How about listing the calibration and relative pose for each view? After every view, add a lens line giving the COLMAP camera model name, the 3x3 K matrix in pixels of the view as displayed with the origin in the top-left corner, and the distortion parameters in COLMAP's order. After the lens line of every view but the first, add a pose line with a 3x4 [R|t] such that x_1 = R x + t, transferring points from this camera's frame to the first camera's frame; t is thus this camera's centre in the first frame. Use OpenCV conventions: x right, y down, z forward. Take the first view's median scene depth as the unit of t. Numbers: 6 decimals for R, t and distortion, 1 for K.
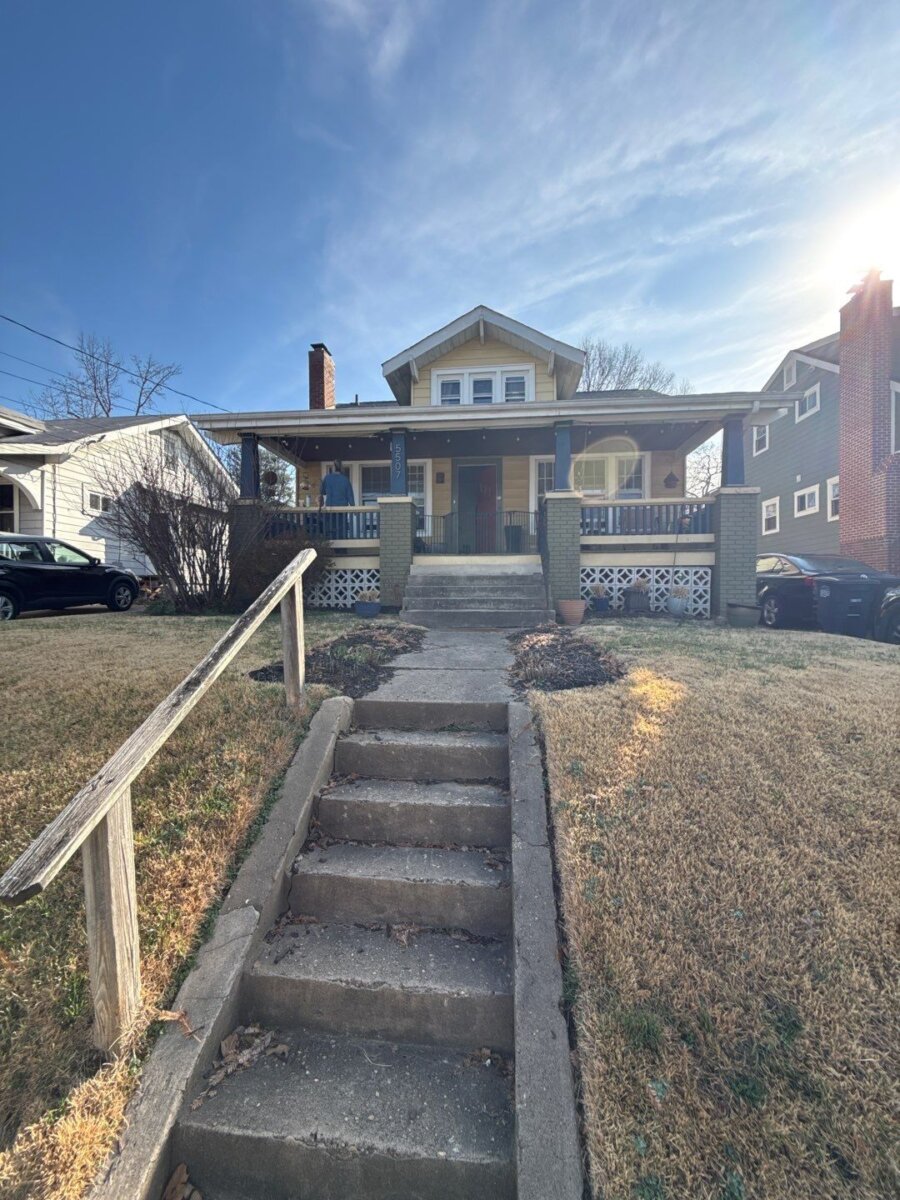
lens RADIAL K [[471.9, 0, 454.5], [0, 471.9, 600.3], [0, 0, 1]] dist [0.002442, 0.000589]
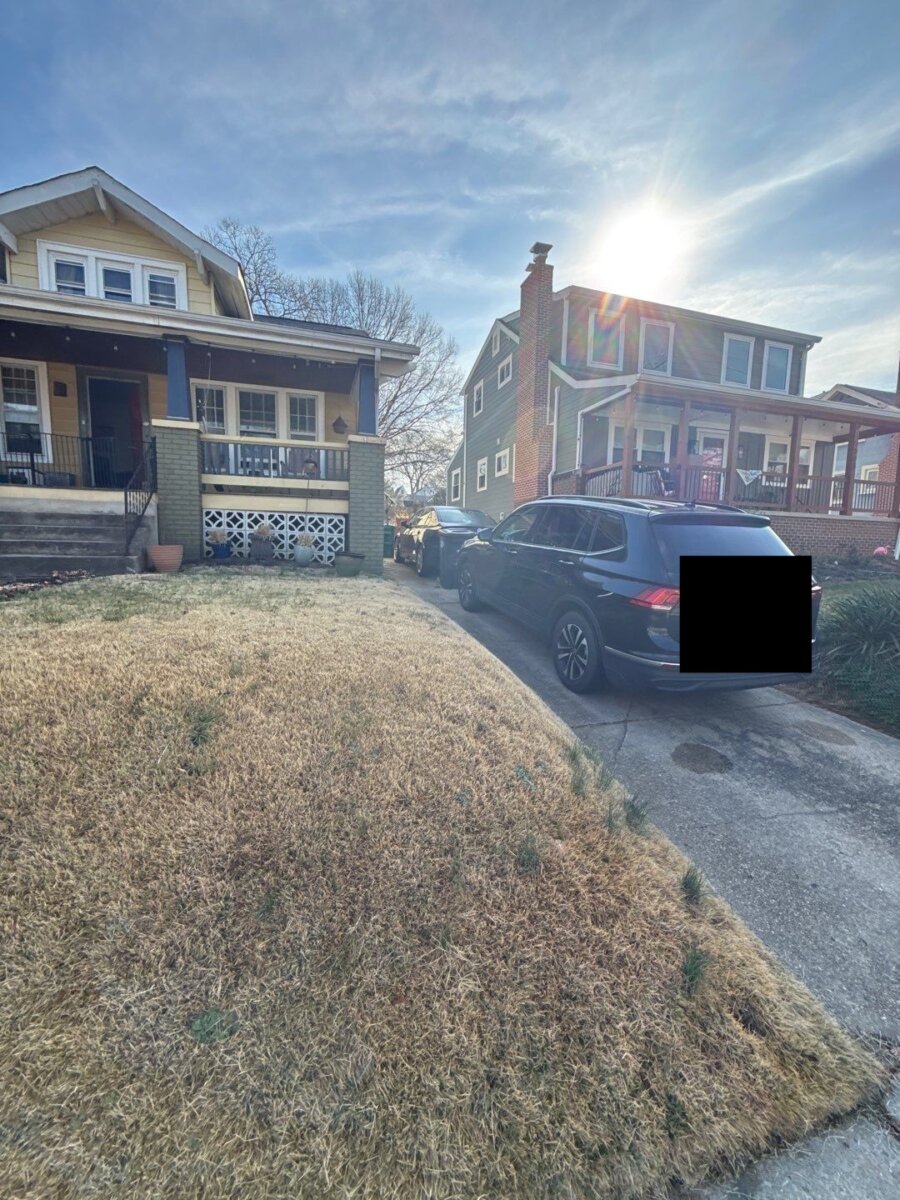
lens RADIAL K [[471.9, 0, 450.6], [0, 471.9, 598.6], [0, 0, 1]] dist [0.002442, 0.000589]
pose [[0.924298, -0.022269, 0.381021, 0.269761], [-0.017357, 0.994811, 0.100247, 0.000656], [-0.381276, -0.099272, 0.919116, -0.018385]]
